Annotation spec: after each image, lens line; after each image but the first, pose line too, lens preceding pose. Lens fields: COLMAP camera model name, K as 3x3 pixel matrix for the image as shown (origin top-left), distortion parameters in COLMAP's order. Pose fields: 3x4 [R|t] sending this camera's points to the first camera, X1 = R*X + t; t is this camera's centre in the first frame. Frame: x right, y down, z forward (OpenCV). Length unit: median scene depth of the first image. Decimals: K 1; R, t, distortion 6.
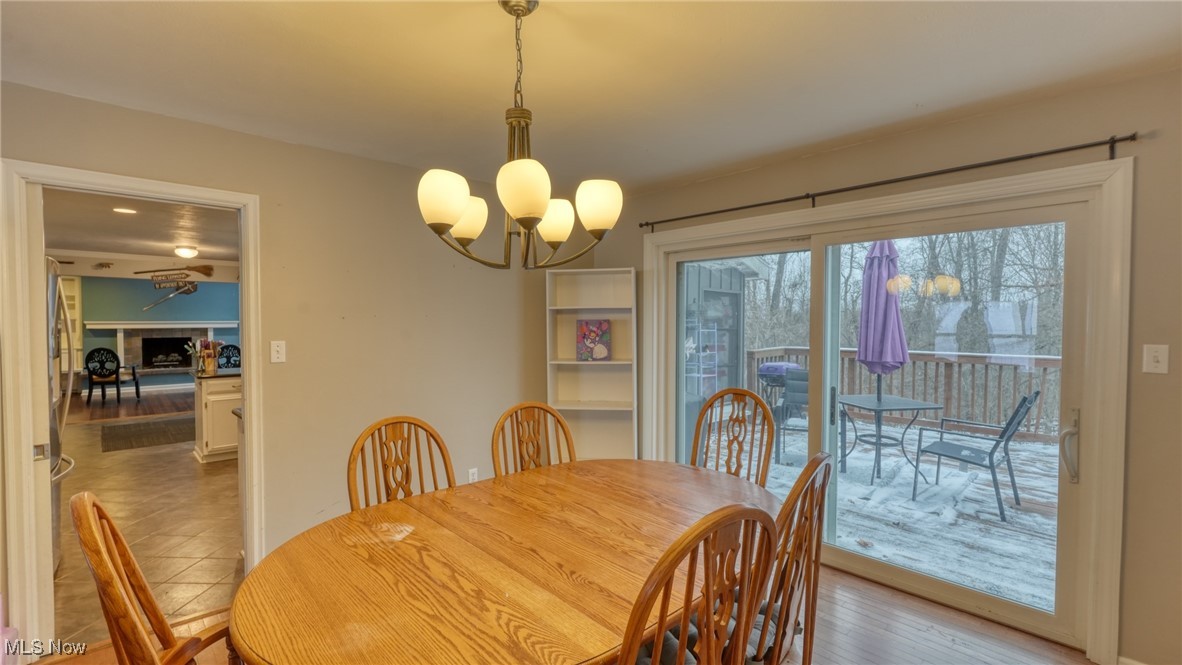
lens RADIAL K [[518.4, 0, 590.2], [0, 518.4, 335.0], [0, 0, 1]] dist [-0.018771, 0.008513]
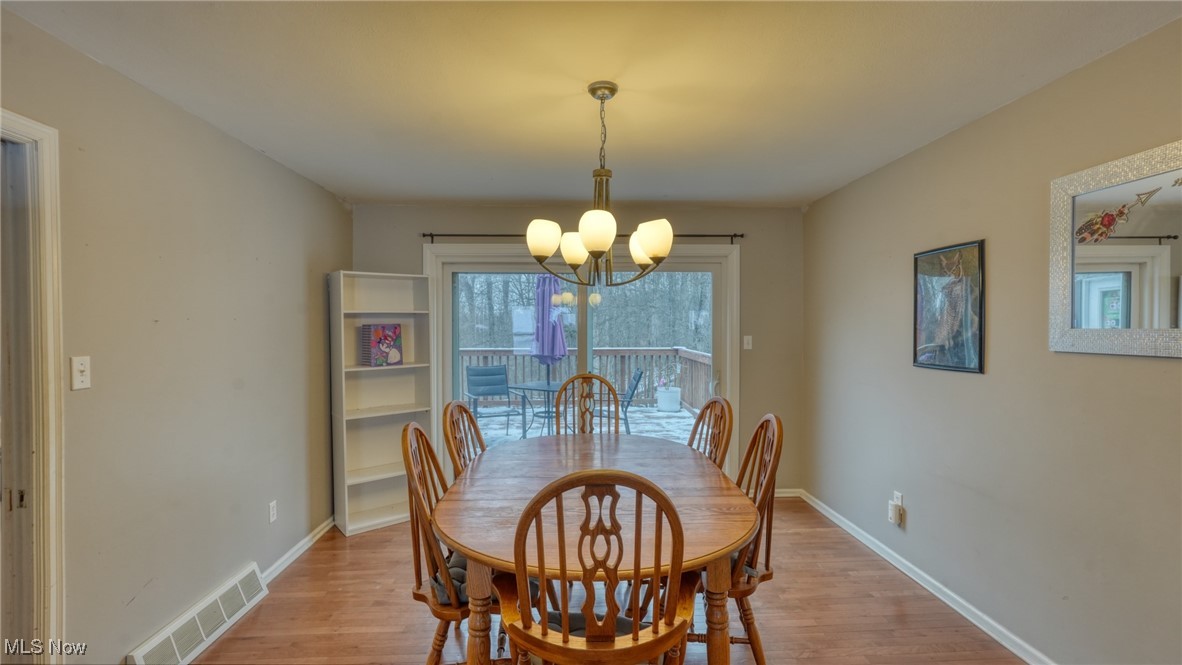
lens RADIAL K [[518.4, 0, 590.2], [0, 518.4, 335.0], [0, 0, 1]] dist [-0.018771, 0.008513]
pose [[0.649576, -0.015735, 0.760134, -0.492220], [0.022411, 0.999748, 0.001543, -0.001470], [-0.759966, 0.016033, 0.649765, 0.059929]]
